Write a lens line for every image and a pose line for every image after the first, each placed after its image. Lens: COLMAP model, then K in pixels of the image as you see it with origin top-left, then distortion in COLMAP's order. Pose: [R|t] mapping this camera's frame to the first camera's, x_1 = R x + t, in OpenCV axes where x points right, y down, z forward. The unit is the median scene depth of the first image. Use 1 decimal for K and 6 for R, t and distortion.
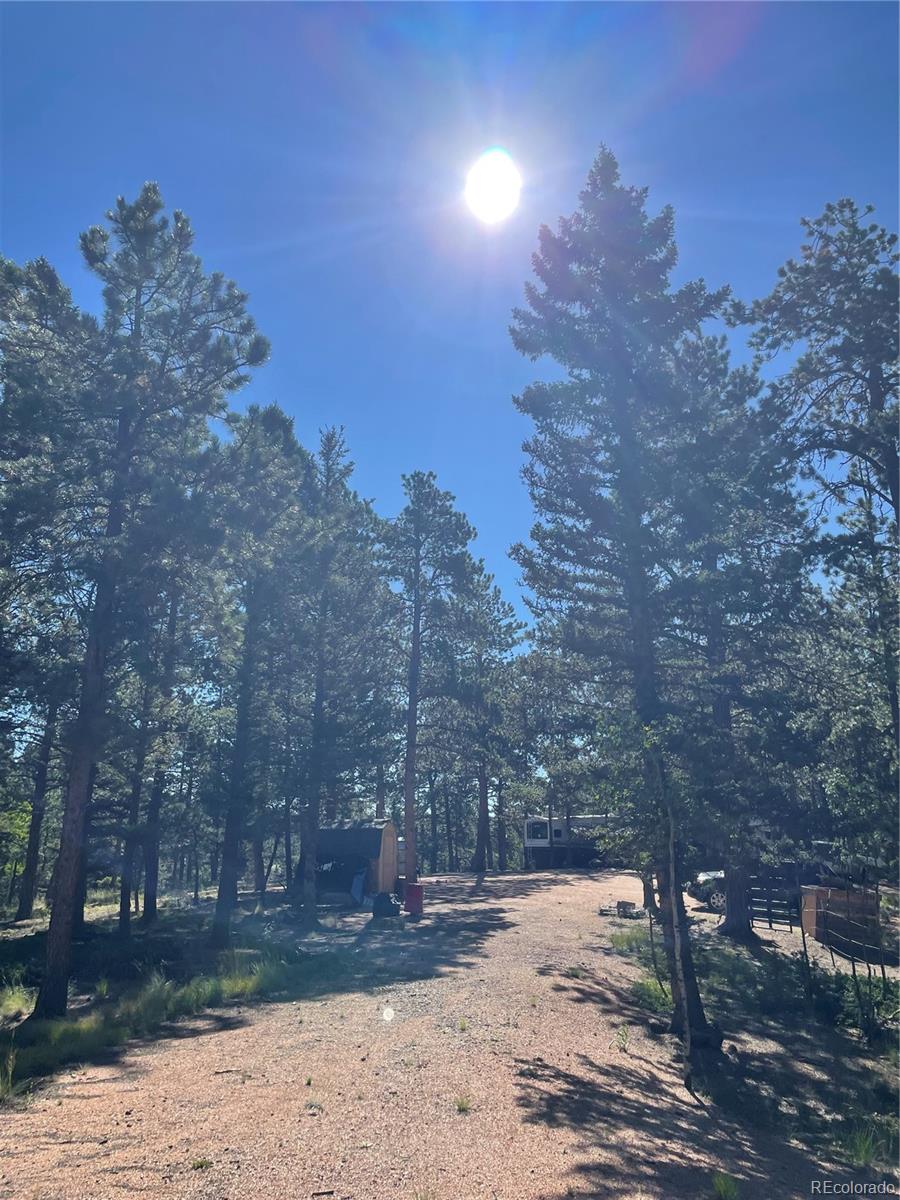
lens RADIAL K [[899.2, 0, 449.0], [0, 899.2, 595.4], [0, 0, 1]] dist [0.082640, -0.108252]
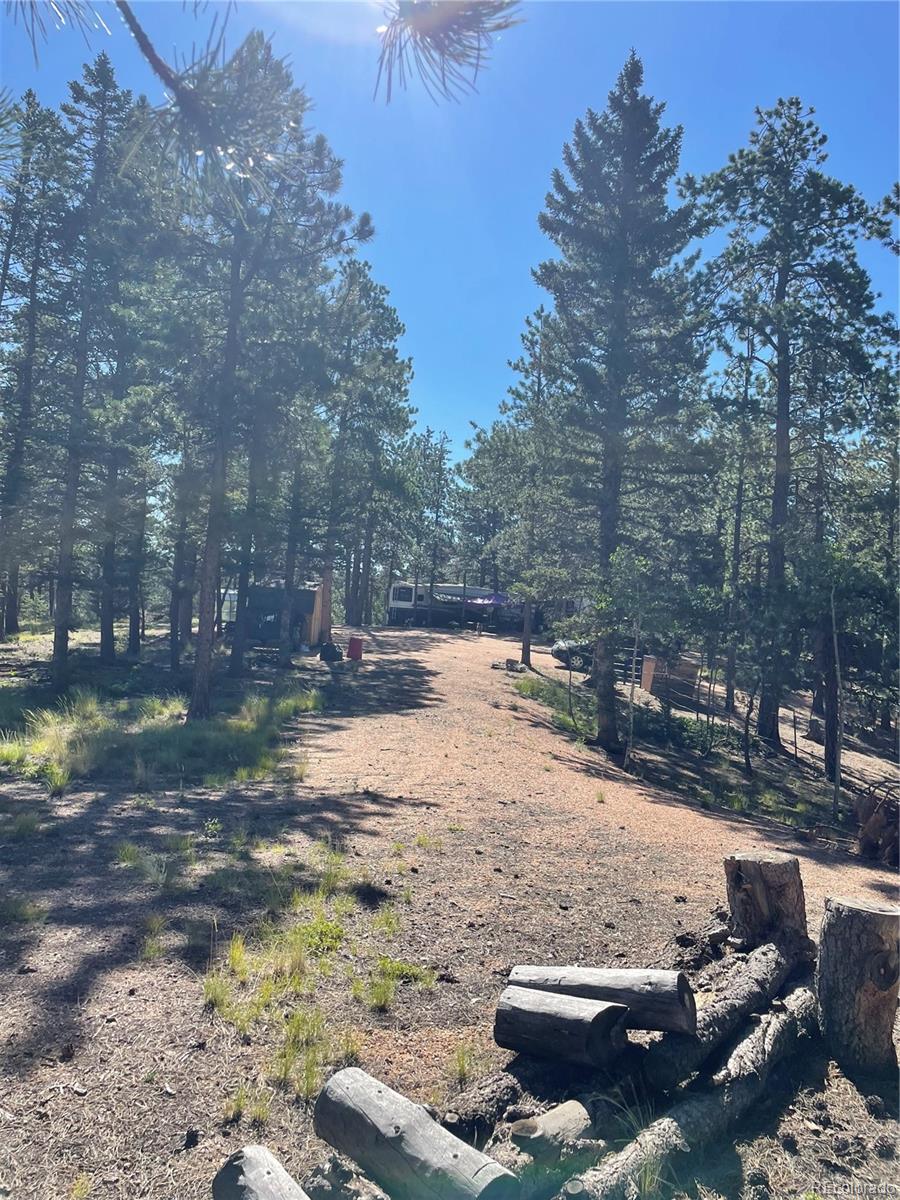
lens RADIAL K [[899.2, 0, 447.6], [0, 899.2, 601.8], [0, 0, 1]] dist [0.082640, -0.108252]
pose [[0.976491, 0.067684, 0.204657, -0.183924], [-0.120334, 0.958881, 0.257035, -0.064689], [-0.178844, -0.275620, 0.944483, -0.184057]]
